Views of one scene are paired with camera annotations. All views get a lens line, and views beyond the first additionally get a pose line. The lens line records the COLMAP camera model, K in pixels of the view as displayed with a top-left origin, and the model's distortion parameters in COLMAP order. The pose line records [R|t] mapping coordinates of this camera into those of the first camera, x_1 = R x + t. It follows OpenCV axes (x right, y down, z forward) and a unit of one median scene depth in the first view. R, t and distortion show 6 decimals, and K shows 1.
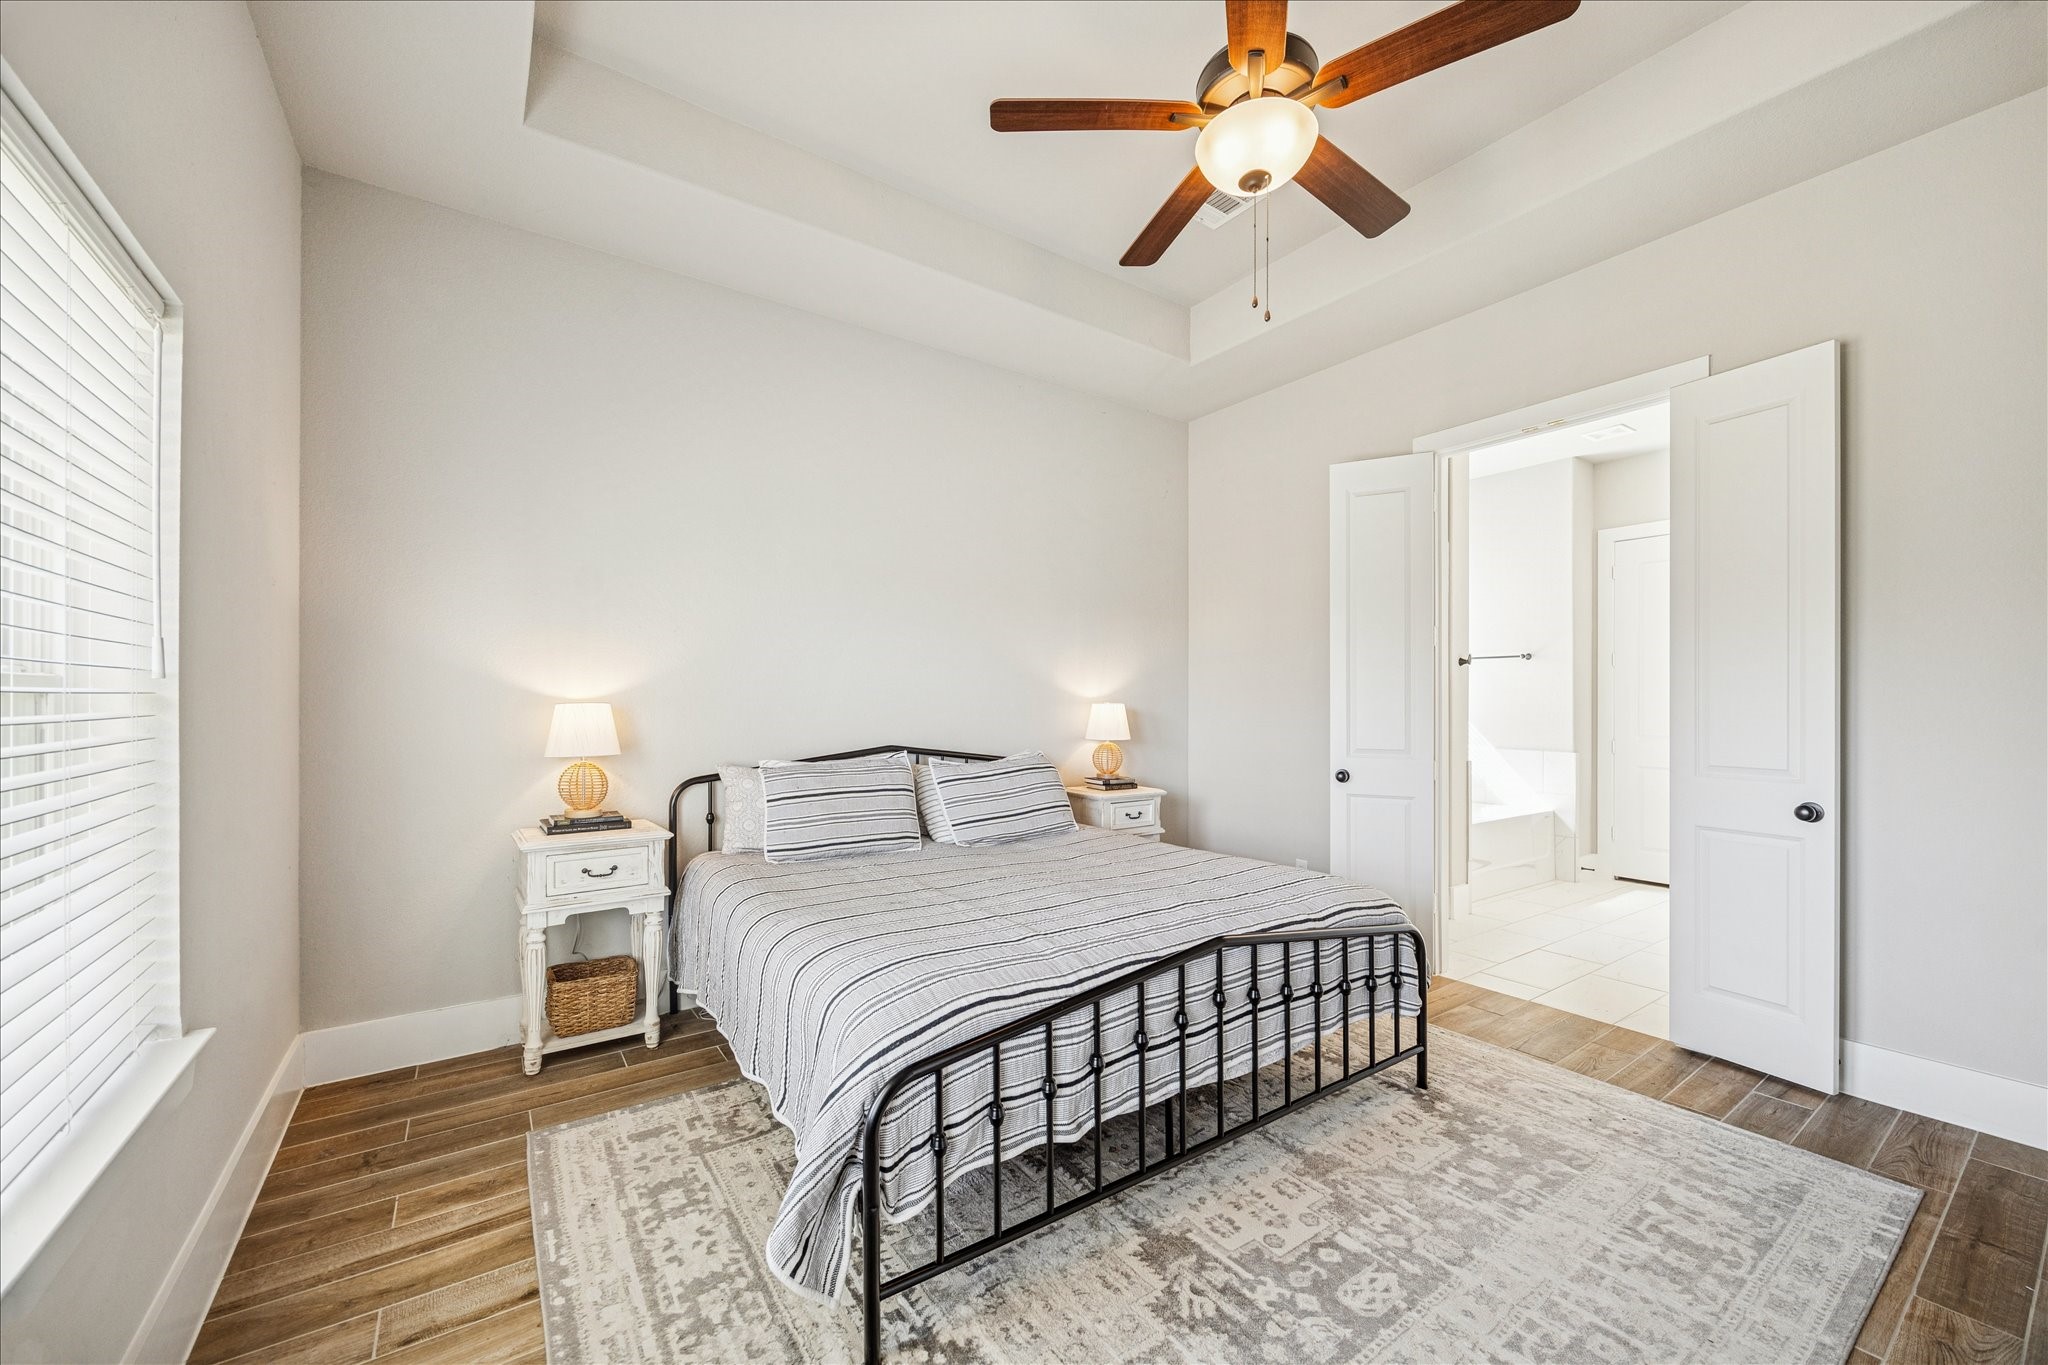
lens RADIAL K [[785.9, 0, 1021.7], [0, 785.9, 696.7], [0, 0, 1]] dist [0.001222, -0.000874]
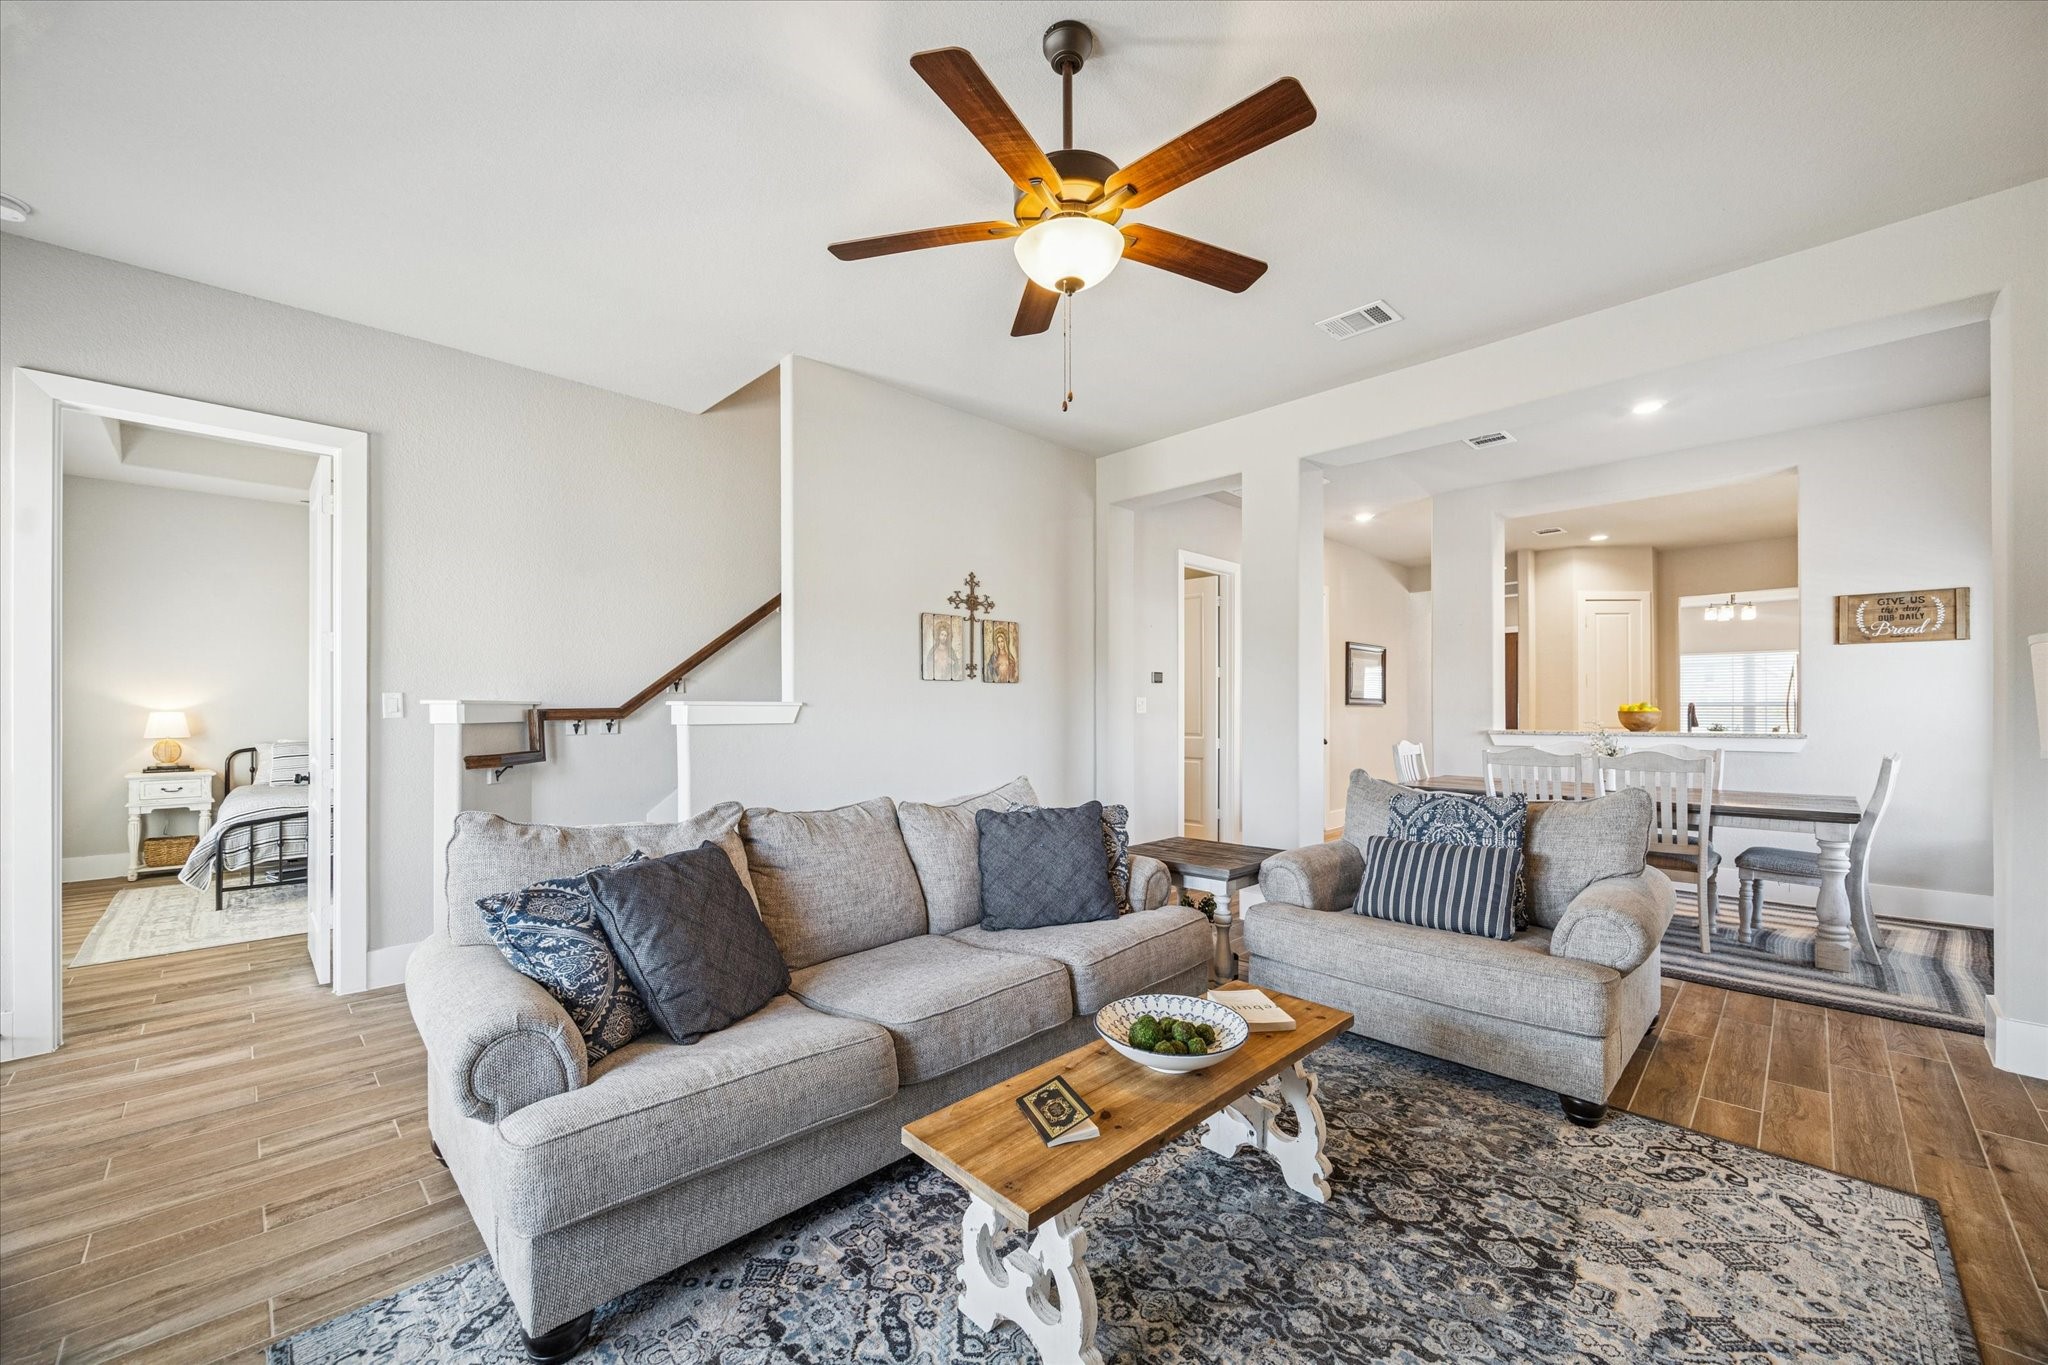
lens RADIAL K [[785.9, 0, 1022.2], [0, 785.9, 701.3], [0, 0, 1]] dist [0.001222, -0.000874]
pose [[0.983473, -0.003719, 0.181019, 1.343306], [0.004655, 0.999978, -0.004747, 0.000574], [-0.180997, 0.005511, 0.983468, -1.516872]]
